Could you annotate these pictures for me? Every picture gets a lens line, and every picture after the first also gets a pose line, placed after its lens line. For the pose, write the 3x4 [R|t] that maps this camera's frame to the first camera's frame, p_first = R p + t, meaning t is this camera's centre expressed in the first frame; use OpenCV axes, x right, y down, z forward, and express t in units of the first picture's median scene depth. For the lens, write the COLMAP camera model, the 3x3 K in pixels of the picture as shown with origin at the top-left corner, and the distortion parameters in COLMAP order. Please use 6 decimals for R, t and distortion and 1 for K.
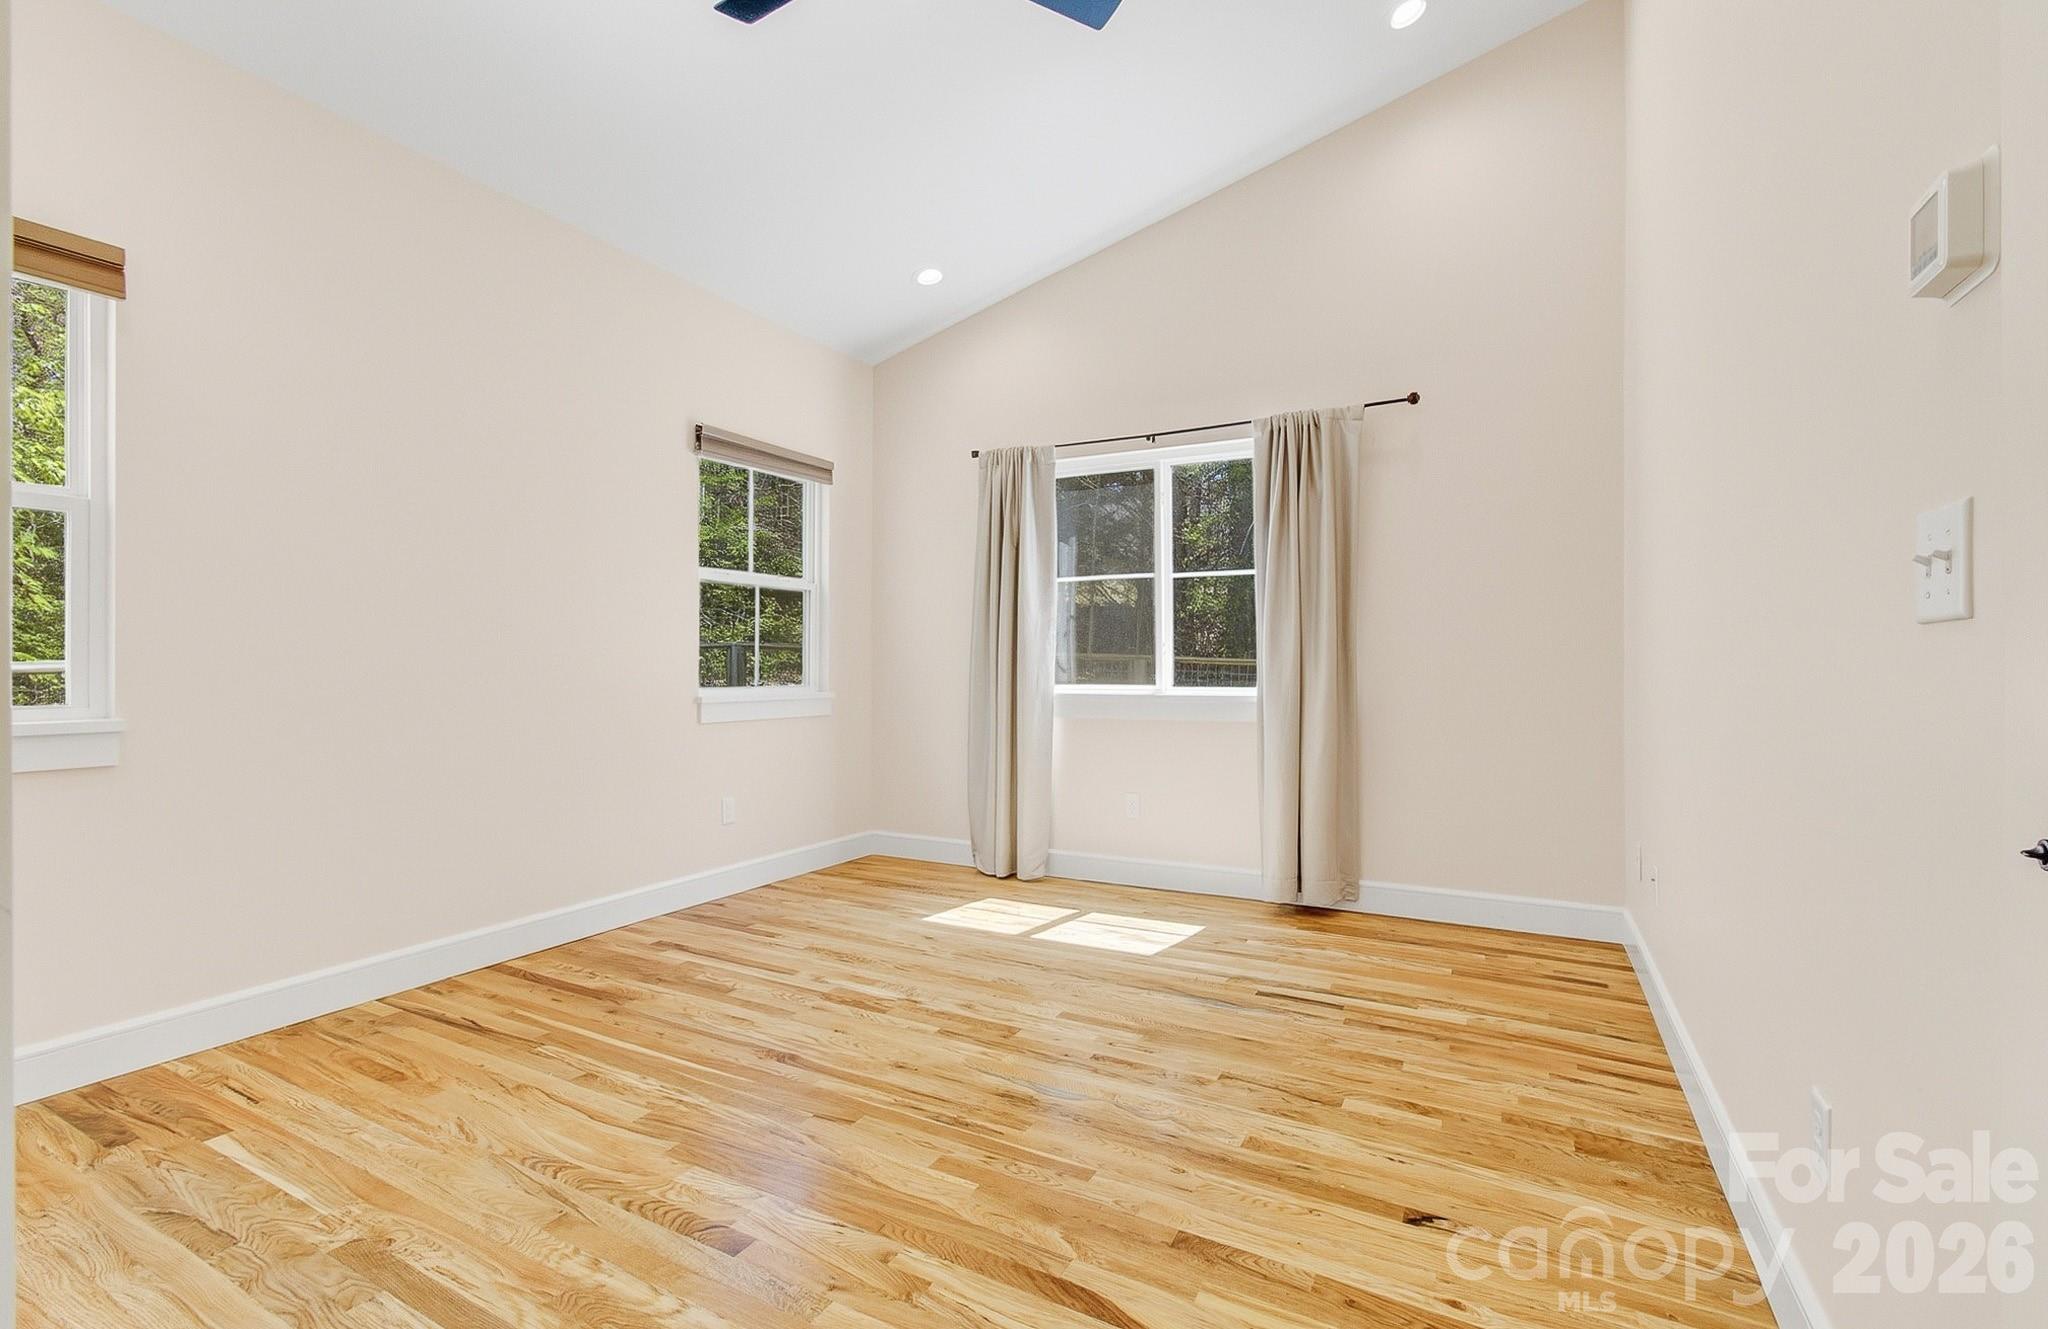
lens RADIAL K [[886.2, 0, 1014.8], [0, 886.2, 663.6], [0, 0, 1]] dist [-0.006644, 0.008884]
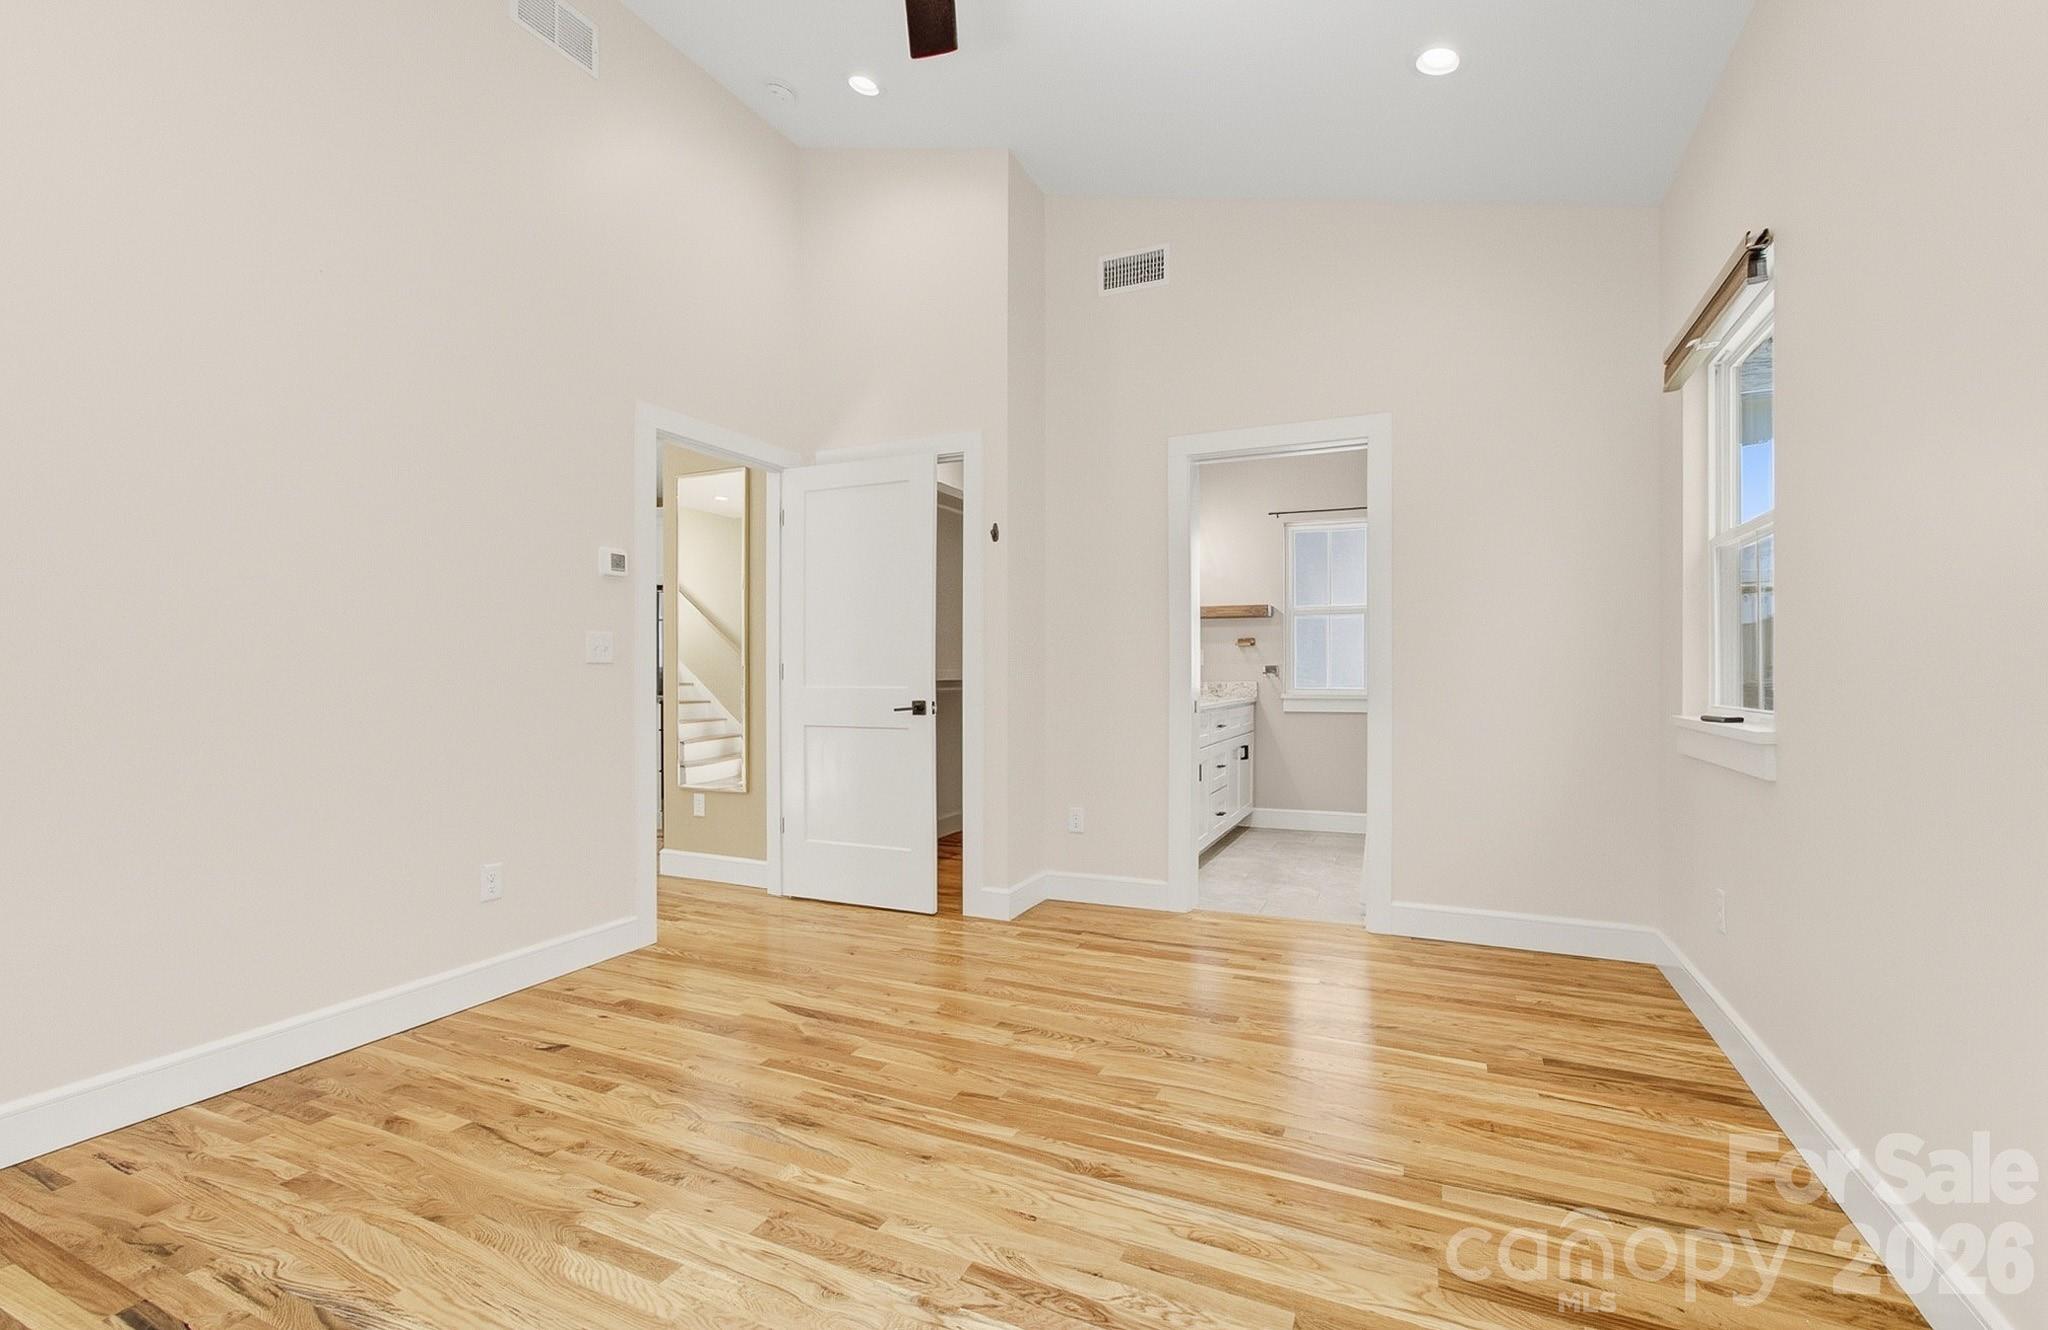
lens RADIAL K [[886.2, 0, 1014.8], [0, 886.2, 664.1], [0, 0, 1]] dist [-0.006644, 0.008884]
pose [[-0.997918, 0.001671, -0.064475, -0.173106], [0.002738, 0.999861, -0.016462, 0.006656], [0.064438, -0.016605, -0.997784, 2.004077]]
